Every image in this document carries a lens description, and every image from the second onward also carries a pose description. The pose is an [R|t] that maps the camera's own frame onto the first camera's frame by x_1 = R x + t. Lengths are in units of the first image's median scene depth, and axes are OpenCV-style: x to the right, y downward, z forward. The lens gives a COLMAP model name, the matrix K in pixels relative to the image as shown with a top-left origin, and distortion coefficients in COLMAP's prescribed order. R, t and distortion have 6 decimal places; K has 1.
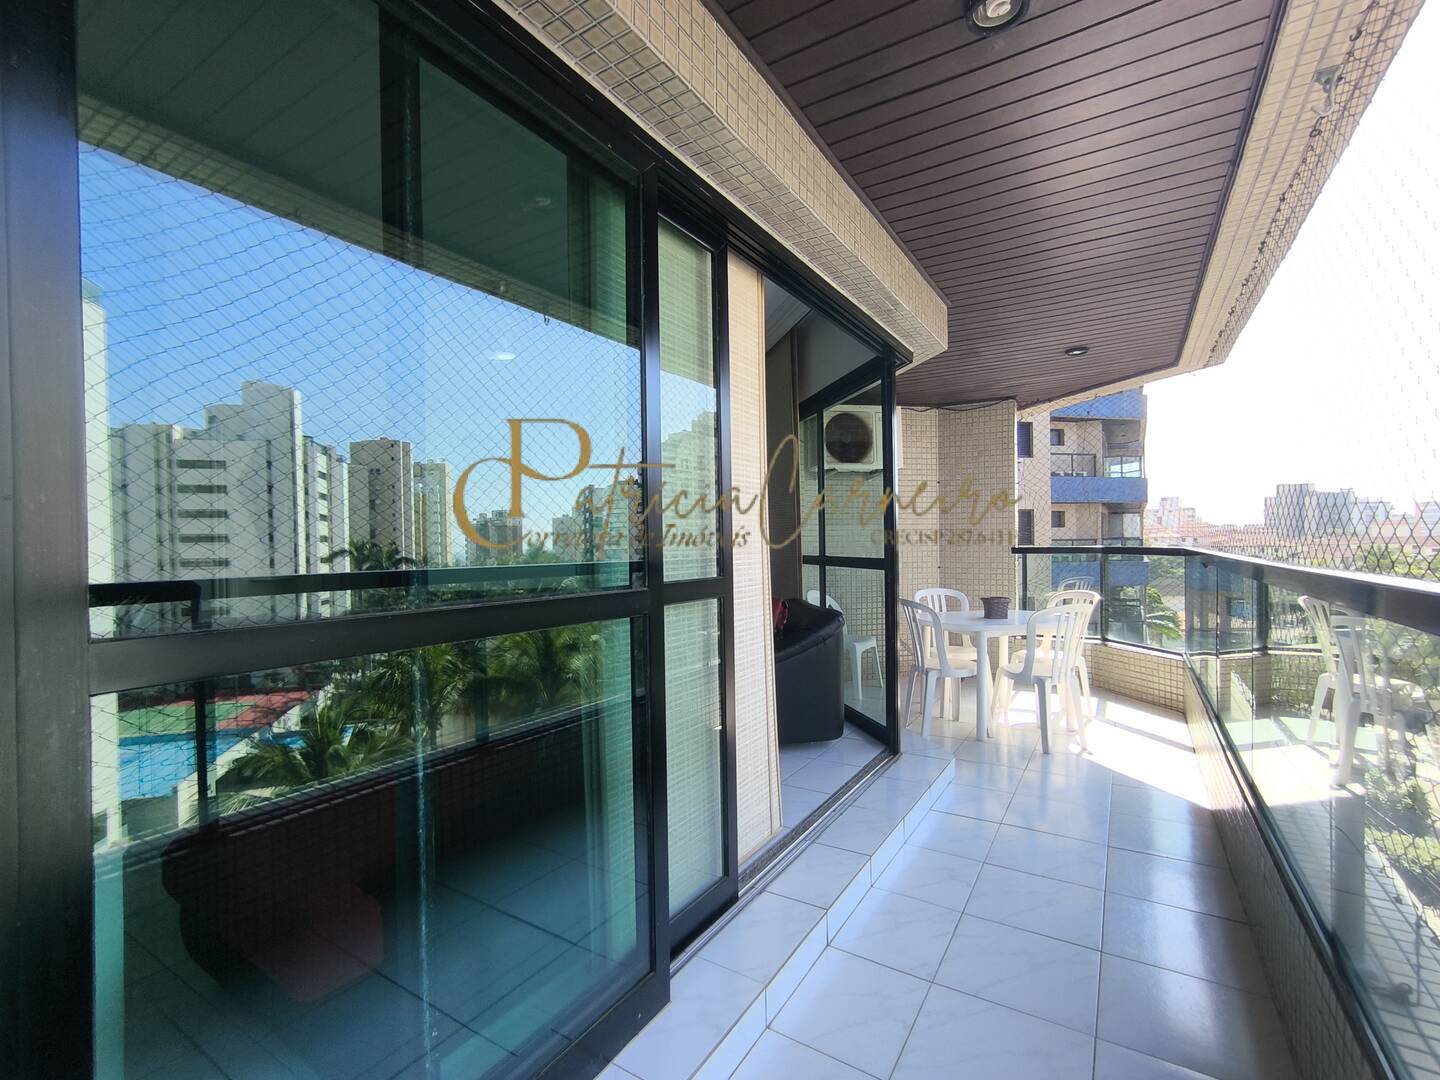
lens RADIAL K [[658.6, 0, 714.9], [0, 658.6, 551.5], [0, 0, 1]] dist [-0.065124, 0.048078]
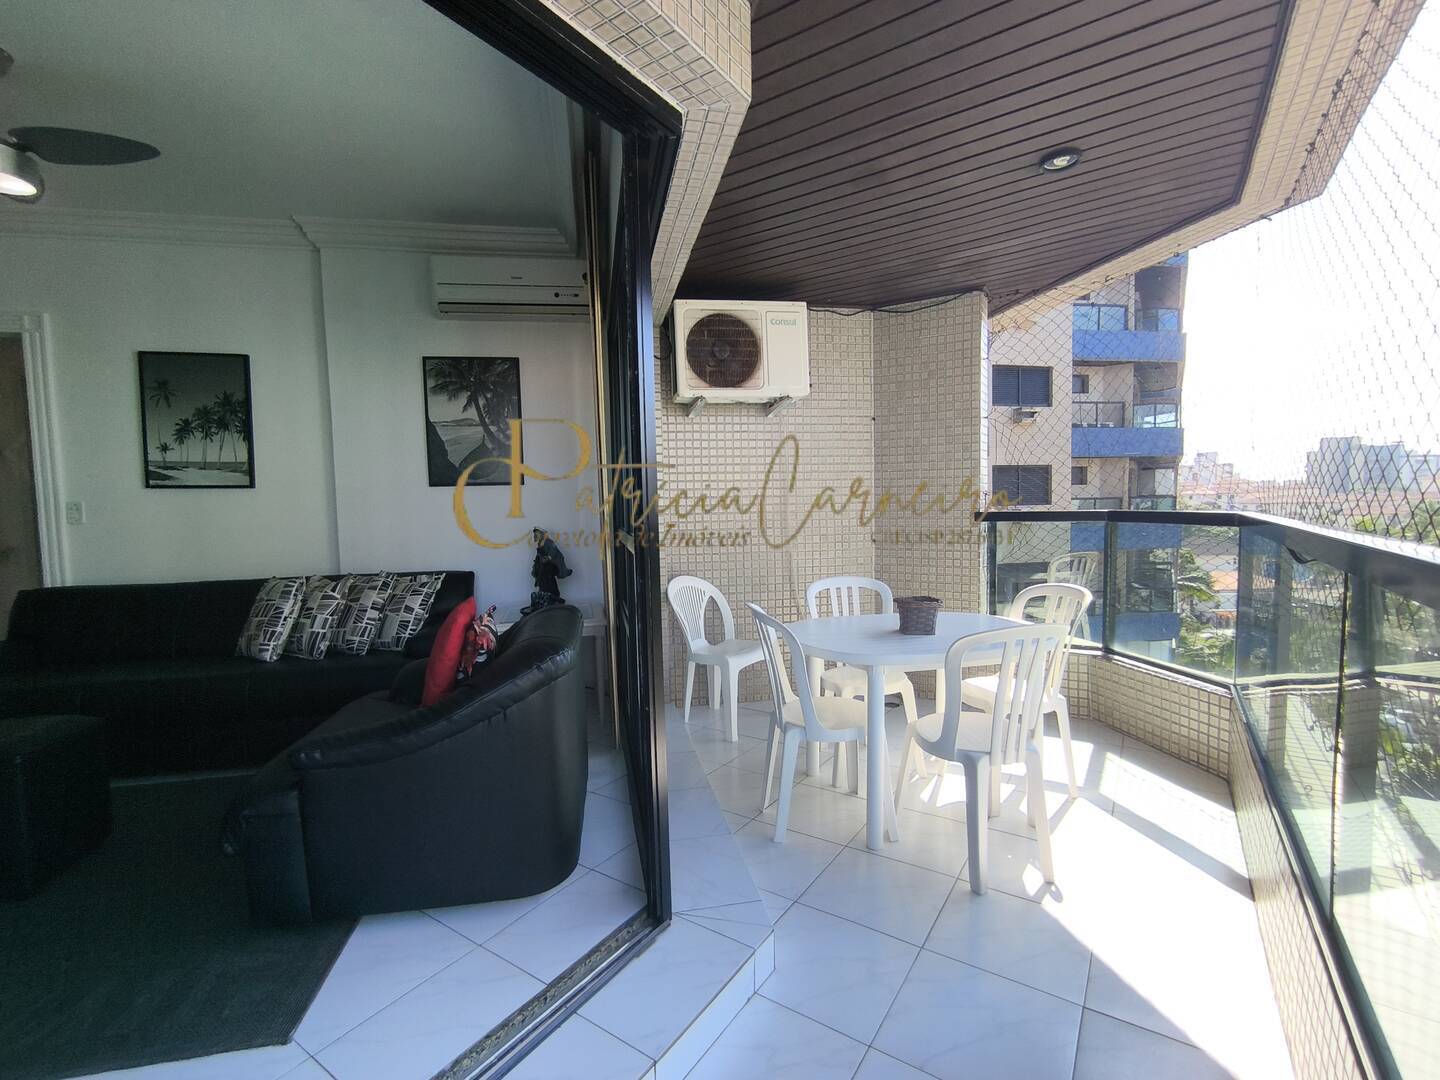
lens RADIAL K [[636.1, 0, 752.5], [0, 636.1, 545.0], [0, 0, 1]] dist [-0.000583, -0.000127]
pose [[0.999982, -0.004951, -0.003326, 0.233032], [0.005122, 0.998558, 0.053442, -0.009487], [0.003056, -0.053459, 0.998565, 0.341742]]
